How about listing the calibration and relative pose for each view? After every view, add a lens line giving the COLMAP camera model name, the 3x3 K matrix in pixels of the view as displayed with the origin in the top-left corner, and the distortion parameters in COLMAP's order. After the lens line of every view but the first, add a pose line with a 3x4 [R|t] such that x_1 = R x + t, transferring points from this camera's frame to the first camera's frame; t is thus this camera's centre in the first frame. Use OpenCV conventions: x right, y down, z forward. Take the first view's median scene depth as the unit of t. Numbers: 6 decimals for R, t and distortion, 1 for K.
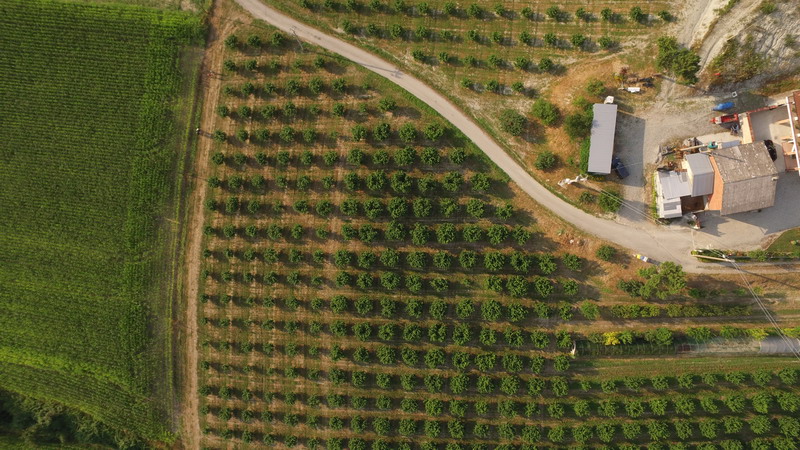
lens RADIAL K [[465.8, 0, 390.8], [0, 465.8, 226.6], [0, 0, 1]] dist [-0.124405, 0.088777]
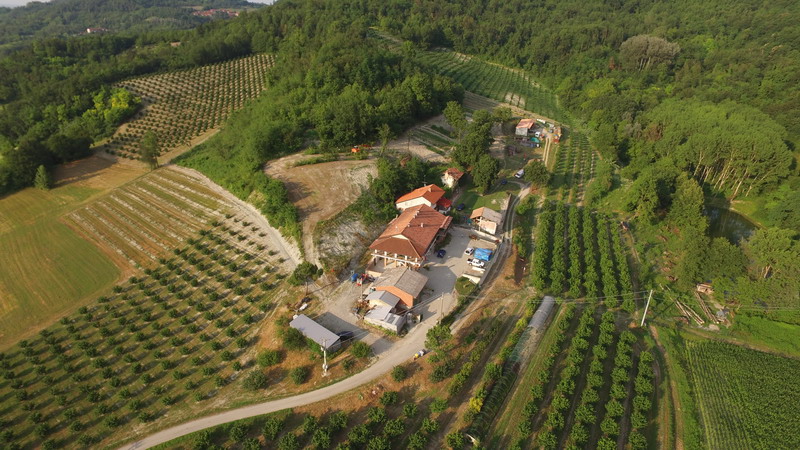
lens RADIAL K [[465.8, 0, 390.8], [0, 465.8, 226.6], [0, 0, 1]] dist [-0.124405, 0.088777]
pose [[0.550698, -0.359057, 0.753532, -0.232534], [0.834594, 0.222164, -0.504079, 0.484446], [0.013585, 0.906489, 0.422012, 0.187687]]
